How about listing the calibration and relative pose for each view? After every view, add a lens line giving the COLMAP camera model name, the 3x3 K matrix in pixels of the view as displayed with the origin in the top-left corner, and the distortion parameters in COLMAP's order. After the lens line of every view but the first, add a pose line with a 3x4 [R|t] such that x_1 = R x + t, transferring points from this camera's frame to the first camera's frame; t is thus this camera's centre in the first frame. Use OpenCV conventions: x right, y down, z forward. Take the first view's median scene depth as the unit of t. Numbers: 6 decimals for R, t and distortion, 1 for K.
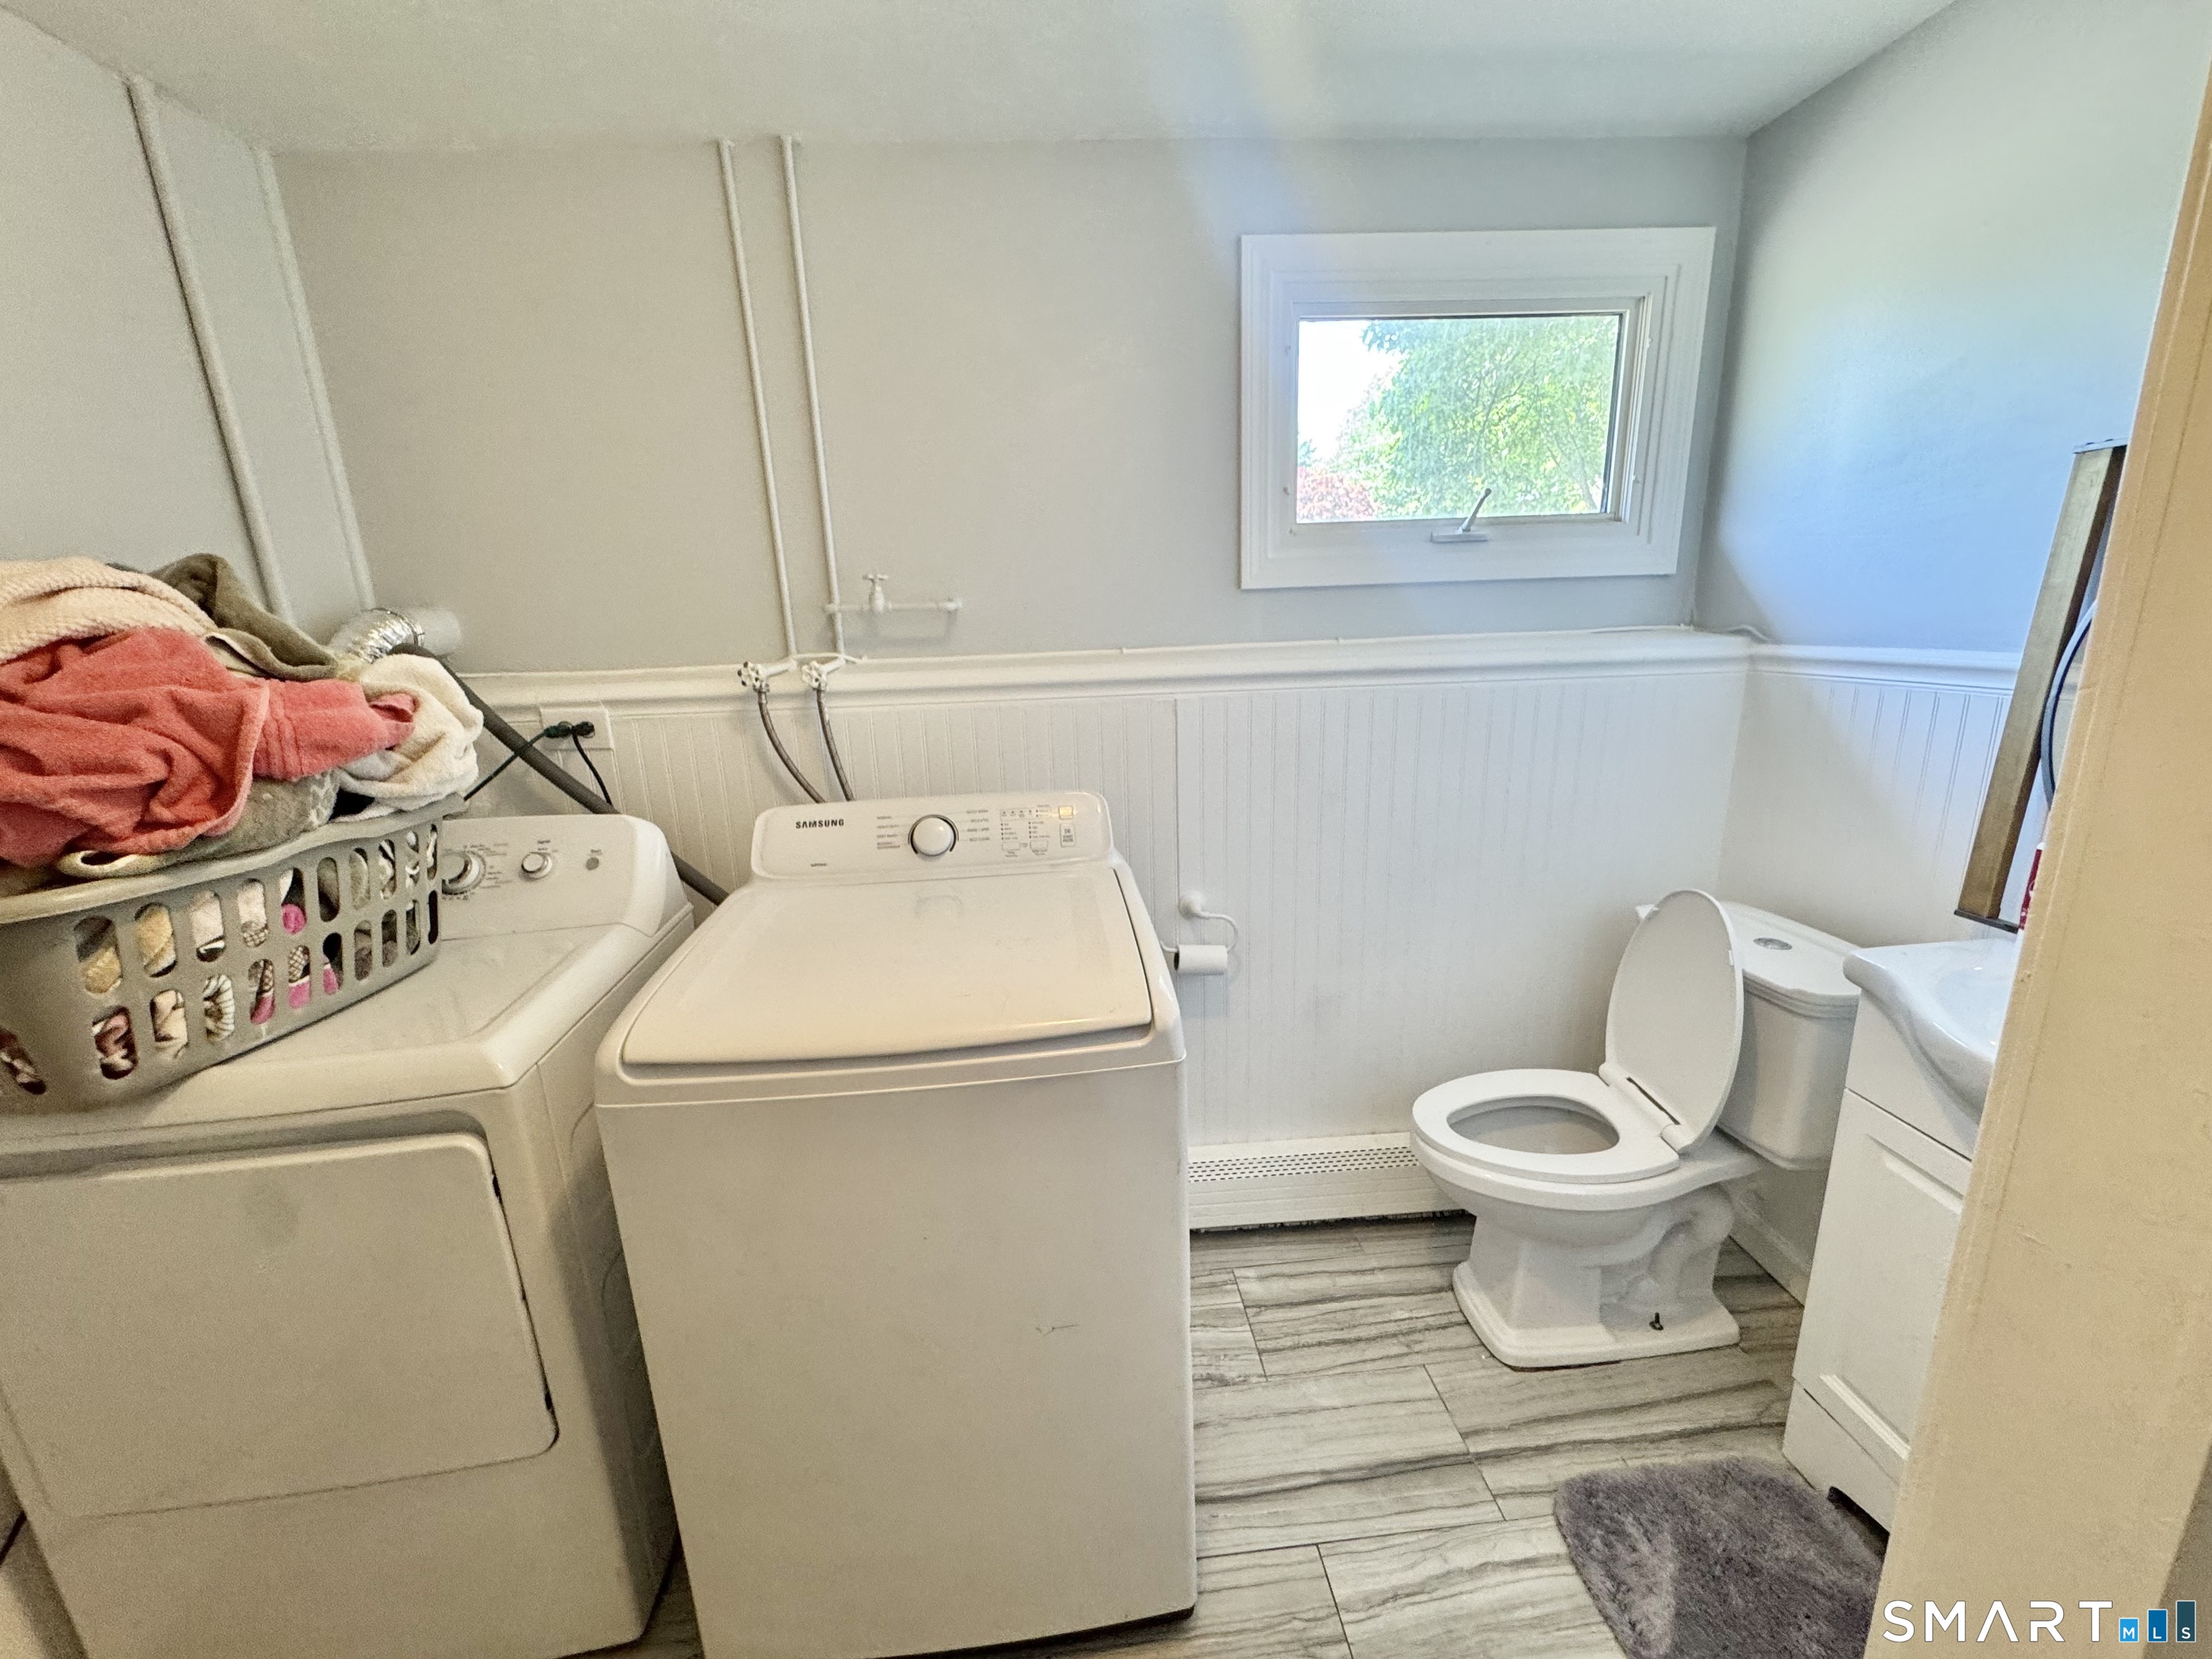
lens RADIAL K [[892.9, 0, 1106.0], [0, 892.9, 829.5], [0, 0, 1]] dist [-0.002577, -0.000644]
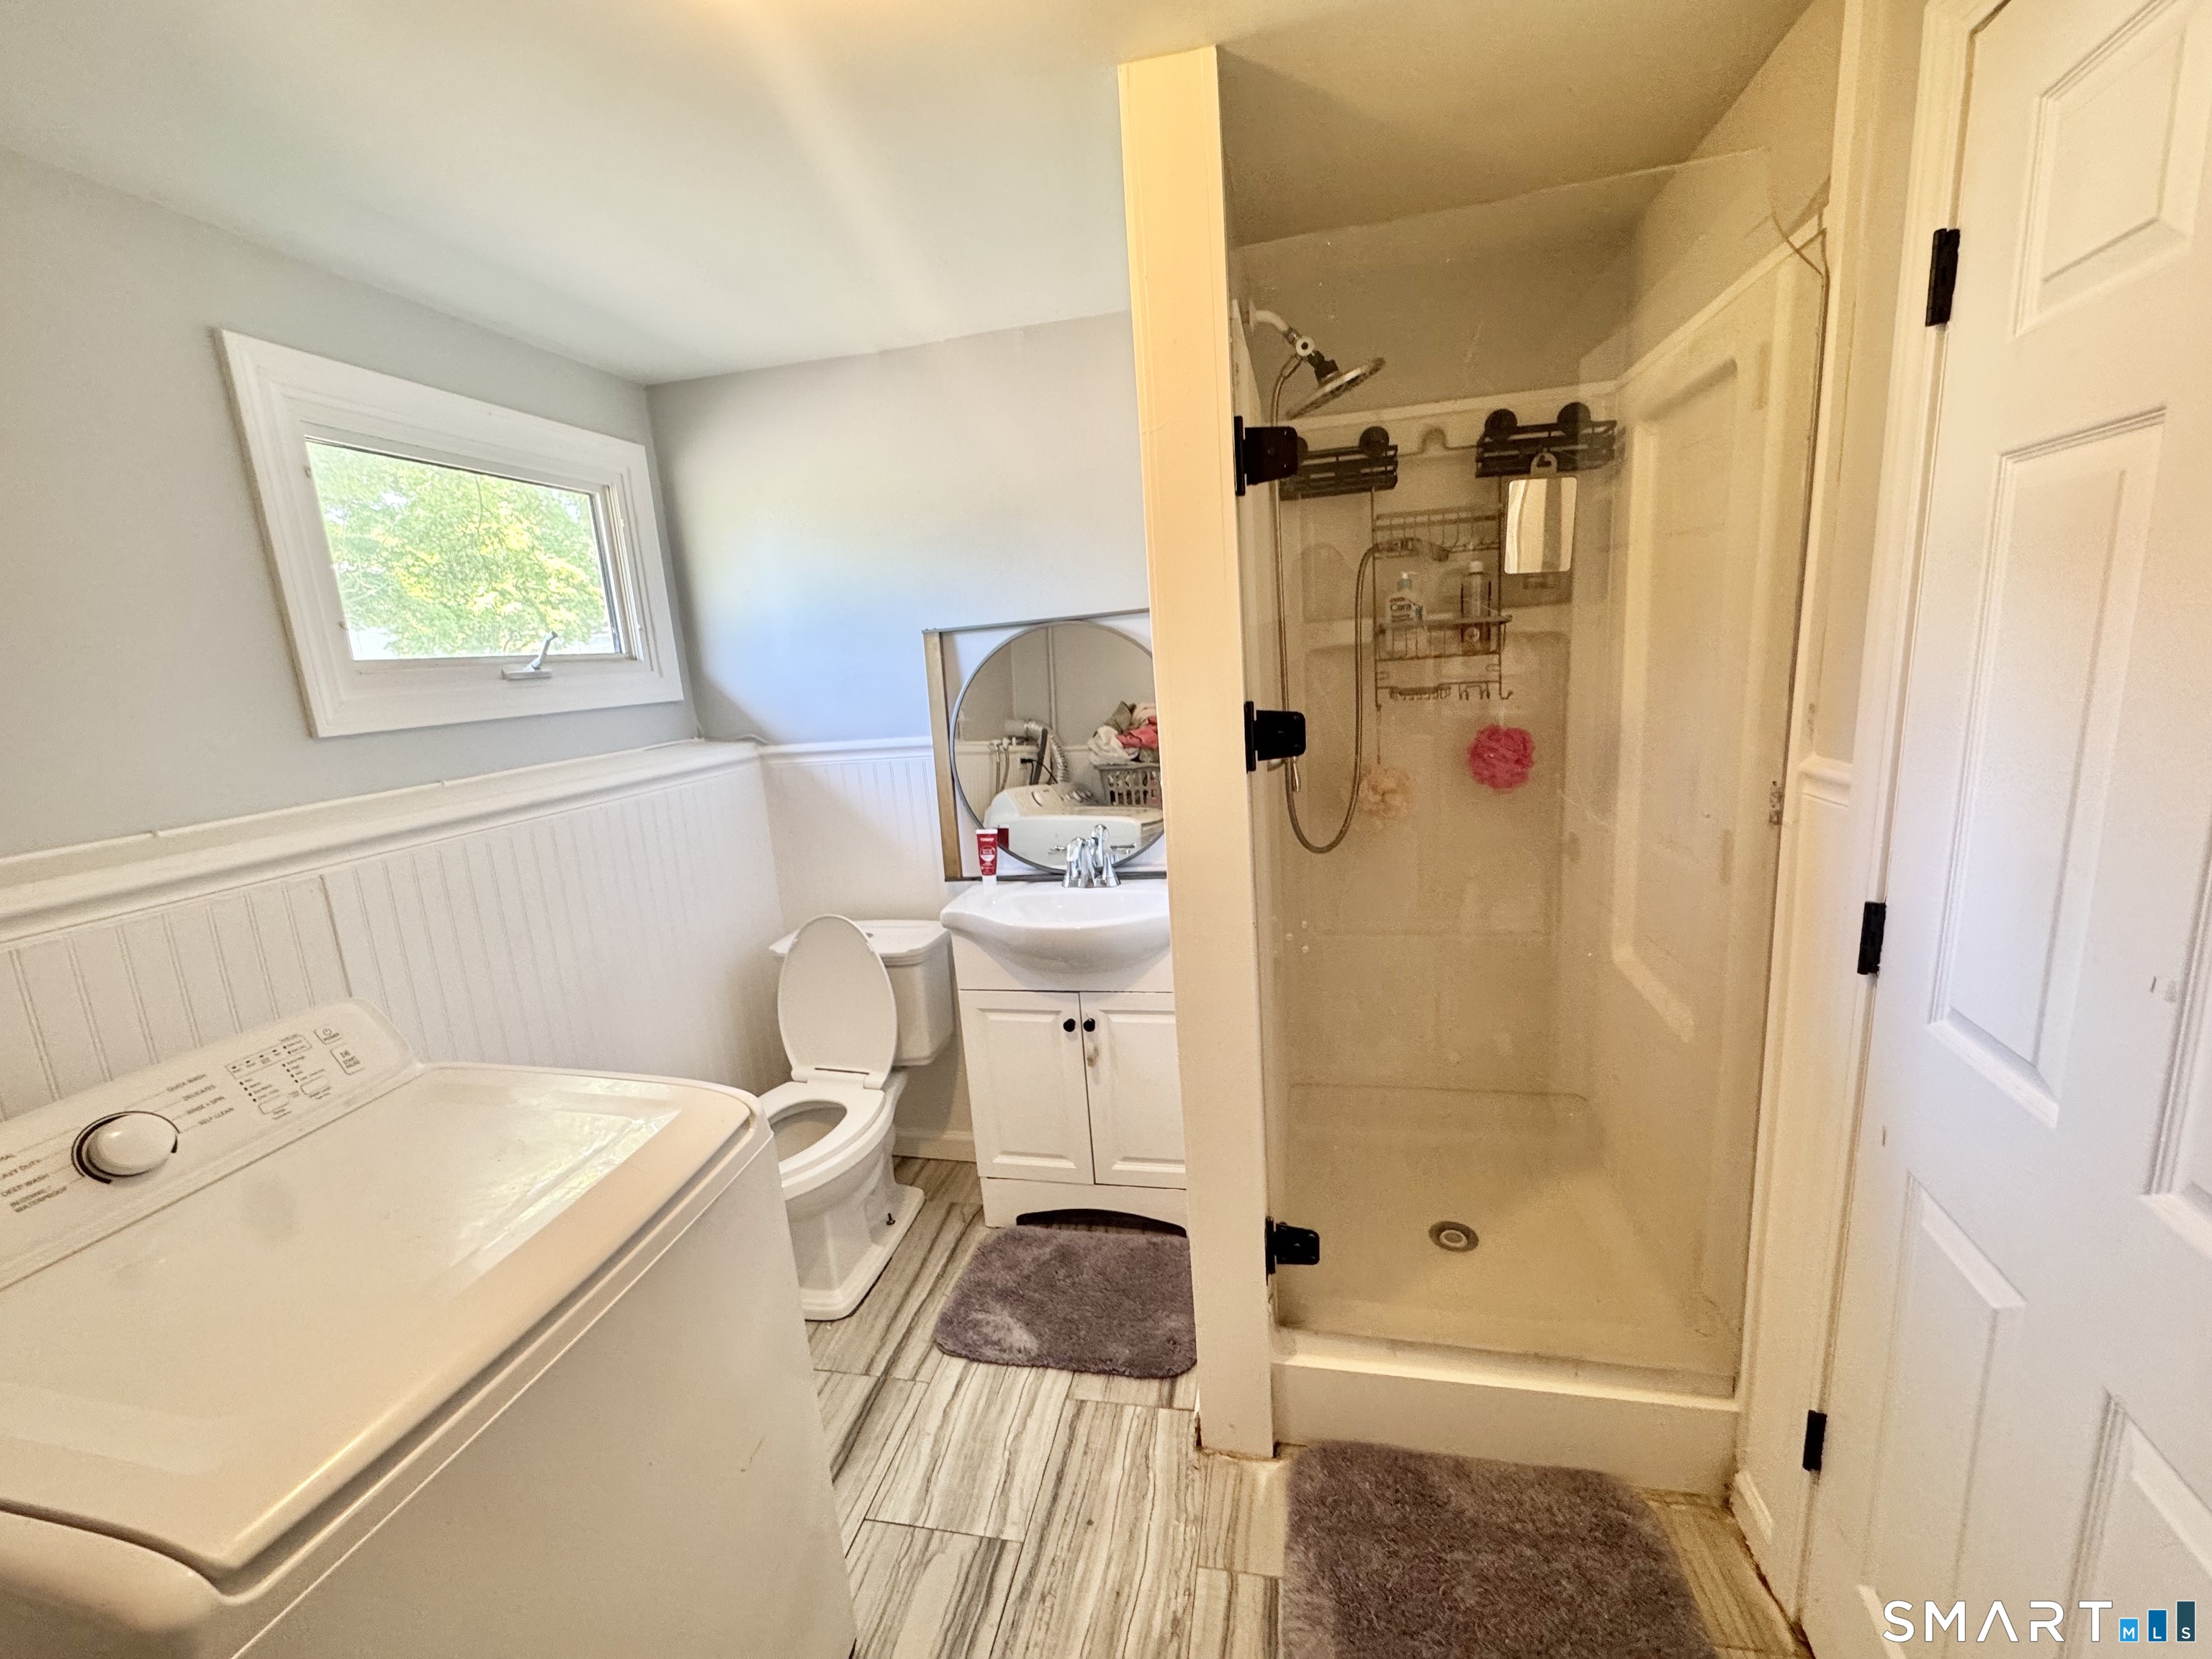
lens RADIAL K [[892.9, 0, 1106.0], [0, 892.9, 829.5], [0, 0, 1]] dist [-0.002577, -0.000644]
pose [[0.284301, -0.174012, 0.942811, -0.499175], [0.288486, 0.953342, 0.088964, -0.056505], [-0.914302, 0.246695, 0.321236, 0.092959]]
